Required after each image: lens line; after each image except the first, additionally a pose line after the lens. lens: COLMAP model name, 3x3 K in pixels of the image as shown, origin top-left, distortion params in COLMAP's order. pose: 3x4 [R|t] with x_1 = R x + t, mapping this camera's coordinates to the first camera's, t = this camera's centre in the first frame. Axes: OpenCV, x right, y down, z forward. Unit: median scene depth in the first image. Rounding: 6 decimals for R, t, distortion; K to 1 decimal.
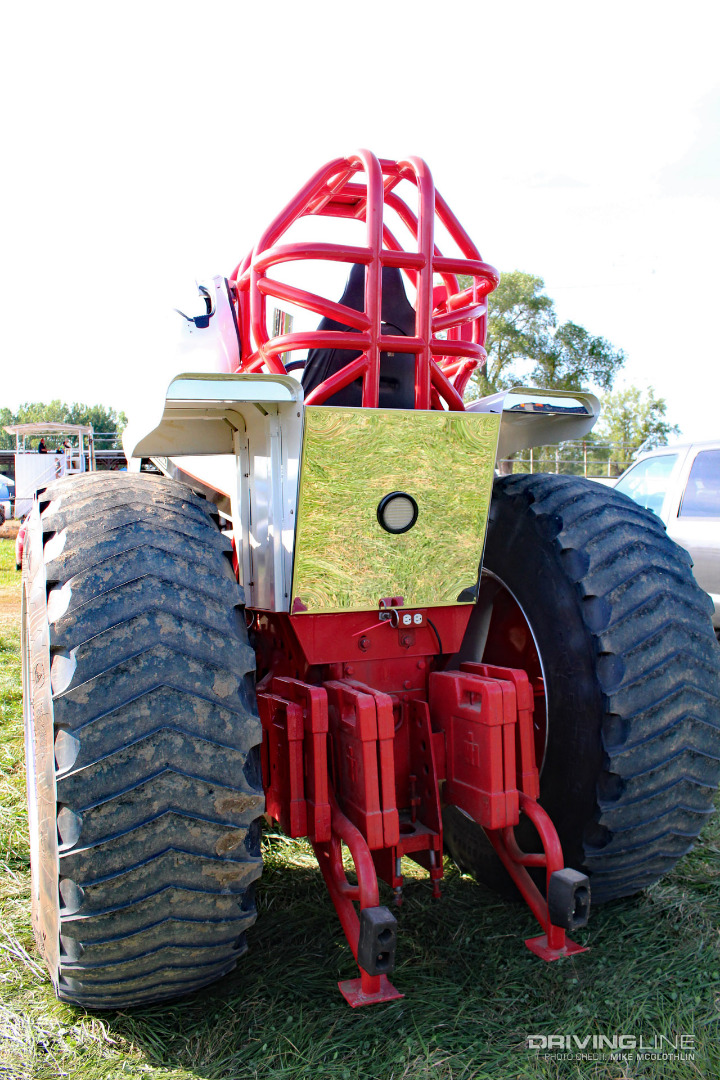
lens RADIAL K [[902.8, 0, 359.9], [0, 902.8, 538.3], [0, 0, 1]] dist [-0.104081, 0.012173]
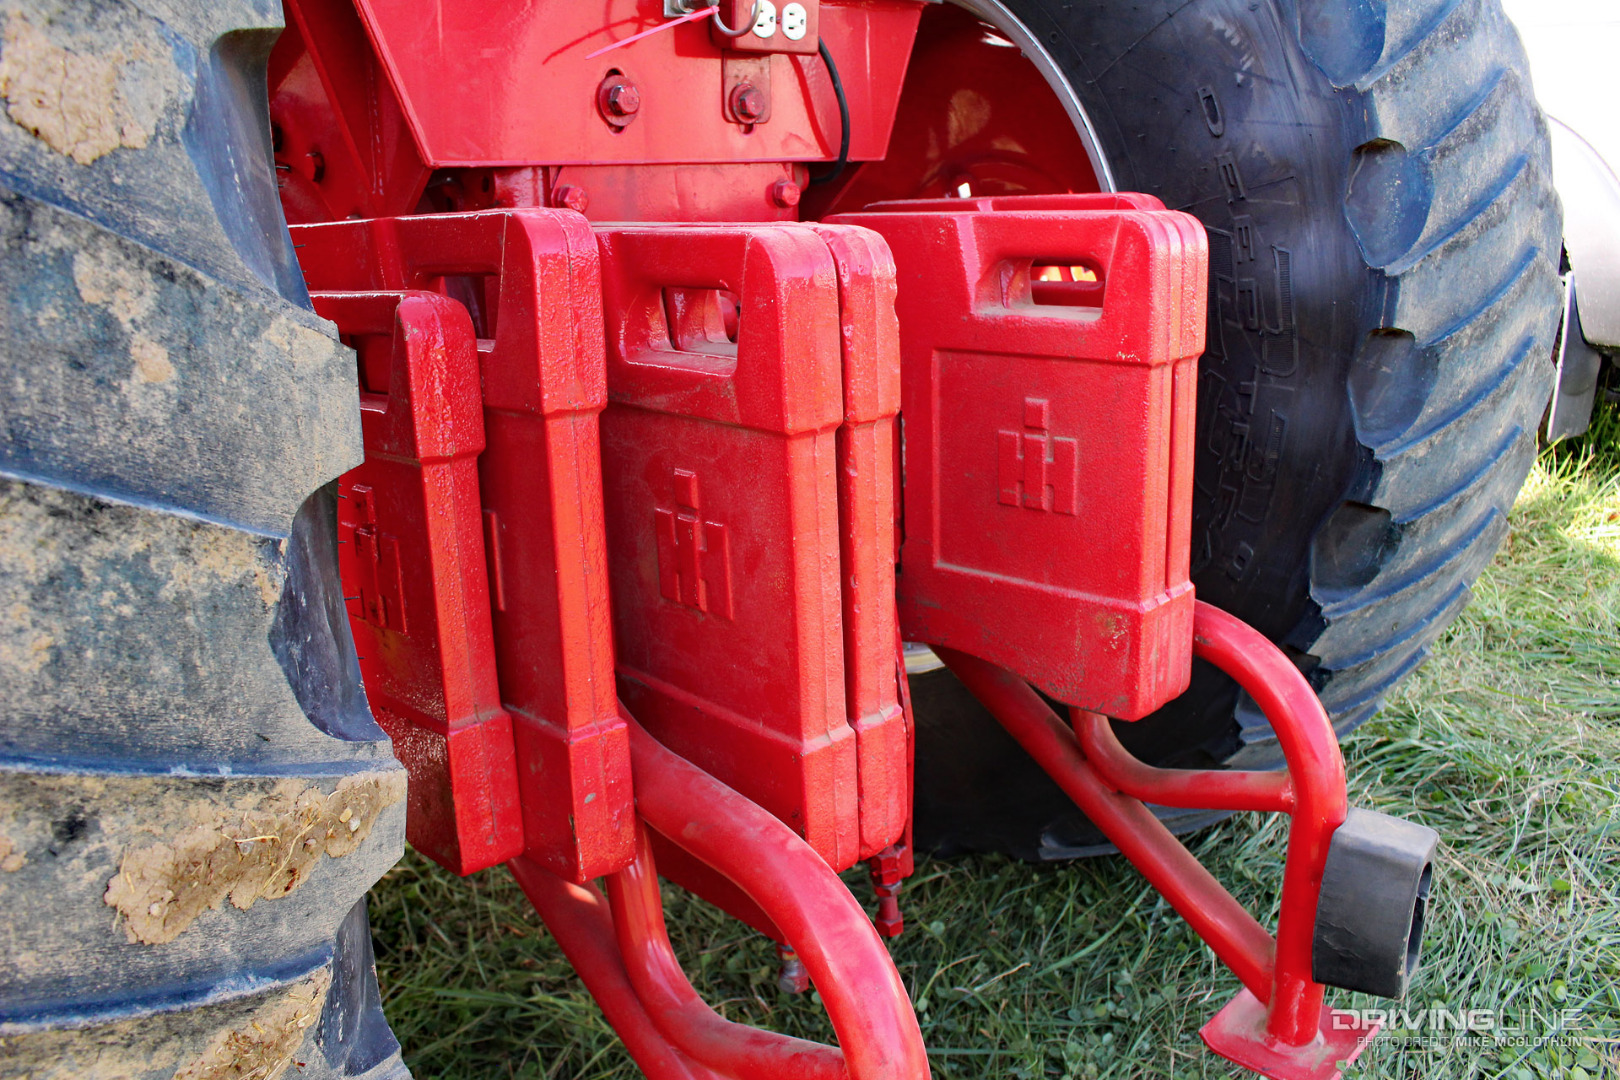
lens RADIAL K [[1354.3, 0, 809.3], [0, 1354.3, 542.5], [0, 0, 1]] dist [-0.104081, 0.012173]
pose [[0.927546, -0.086186, 0.363634, -0.114577], [-0.011914, 0.965729, 0.259281, 0.163594], [-0.373519, -0.244827, 0.894731, 0.689015]]
